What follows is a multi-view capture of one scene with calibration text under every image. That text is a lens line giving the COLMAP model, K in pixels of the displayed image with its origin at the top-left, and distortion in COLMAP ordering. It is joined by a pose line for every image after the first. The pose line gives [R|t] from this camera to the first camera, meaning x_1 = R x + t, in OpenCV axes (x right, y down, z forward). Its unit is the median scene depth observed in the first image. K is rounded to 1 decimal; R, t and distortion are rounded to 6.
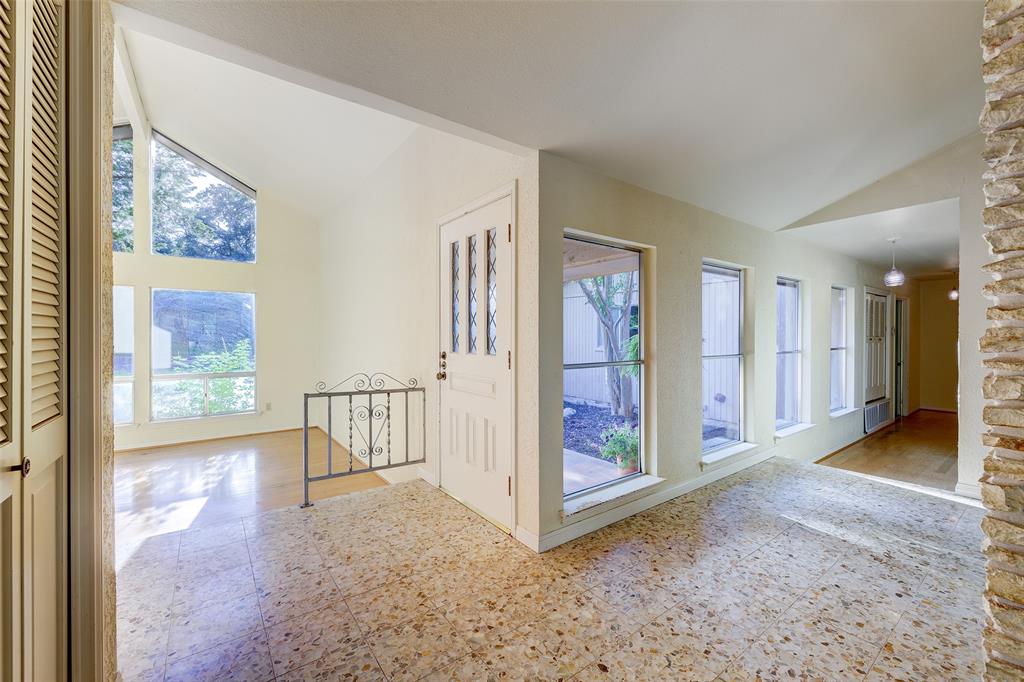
lens RADIAL K [[420.6, 0, 513.6], [0, 420.6, 340.0], [0, 0, 1]] dist [-0.001839, 0.000264]
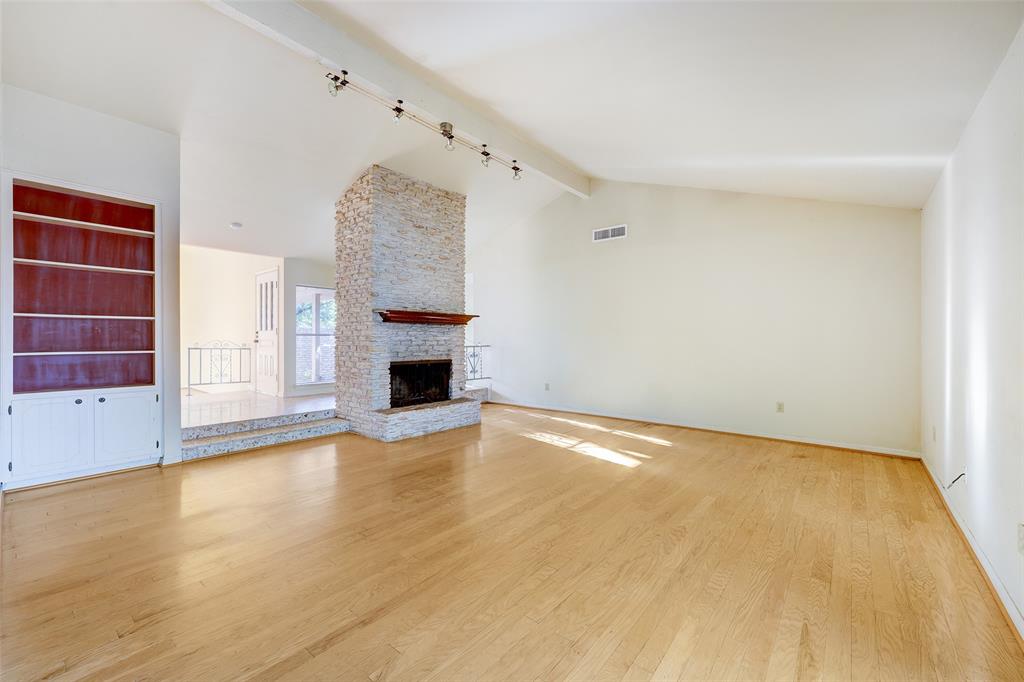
lens RADIAL K [[420.6, 0, 514.1], [0, 420.6, 339.0], [0, 0, 1]] dist [-0.001839, 0.000264]
pose [[0.971006, -0.000230, 0.239057, 0.648700], [0.001108, 0.999993, -0.003538, 0.083599], [-0.239054, 0.003700, 0.970999, -1.568494]]
